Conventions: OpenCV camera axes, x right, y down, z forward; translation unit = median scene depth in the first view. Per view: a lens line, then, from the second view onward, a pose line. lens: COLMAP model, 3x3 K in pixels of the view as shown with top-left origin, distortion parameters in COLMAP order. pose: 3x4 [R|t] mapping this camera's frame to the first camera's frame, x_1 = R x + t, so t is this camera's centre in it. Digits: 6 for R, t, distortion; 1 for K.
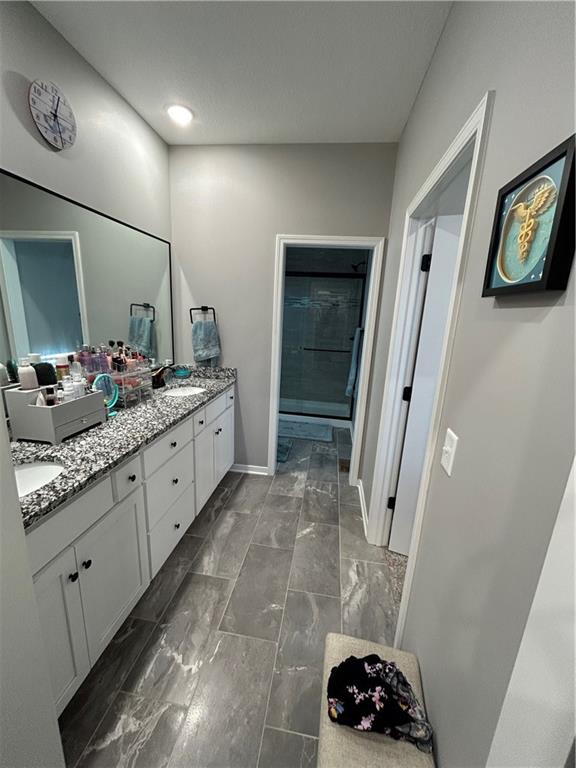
lens RADIAL K [[308.8, 0, 283.4], [0, 308.8, 384.6], [0, 0, 1]] dist [-0.004399, 0.001368]
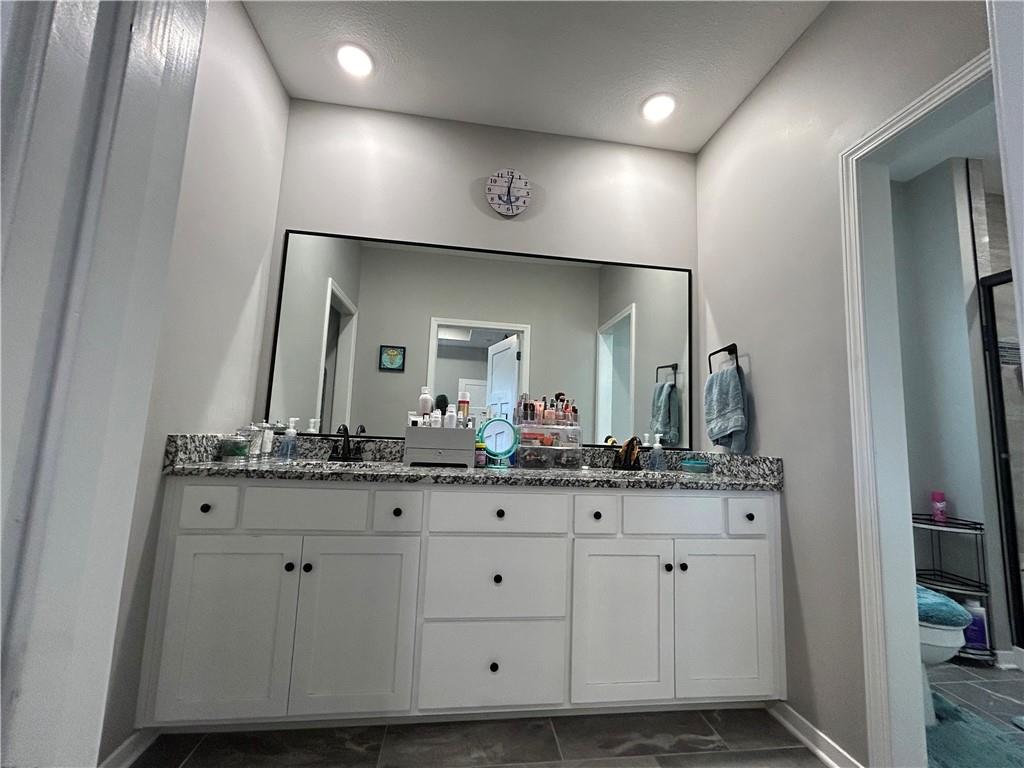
lens RADIAL K [[411.7, 0, 510.8], [0, 411.7, 381.4], [0, 0, 1]] dist [-0.004399, 0.001368]
pose [[0.290907, -0.147236, -0.945354, 0.346443], [-0.244731, 0.943764, -0.222298, 0.077951], [0.924922, 0.296025, 0.238514, 0.482777]]
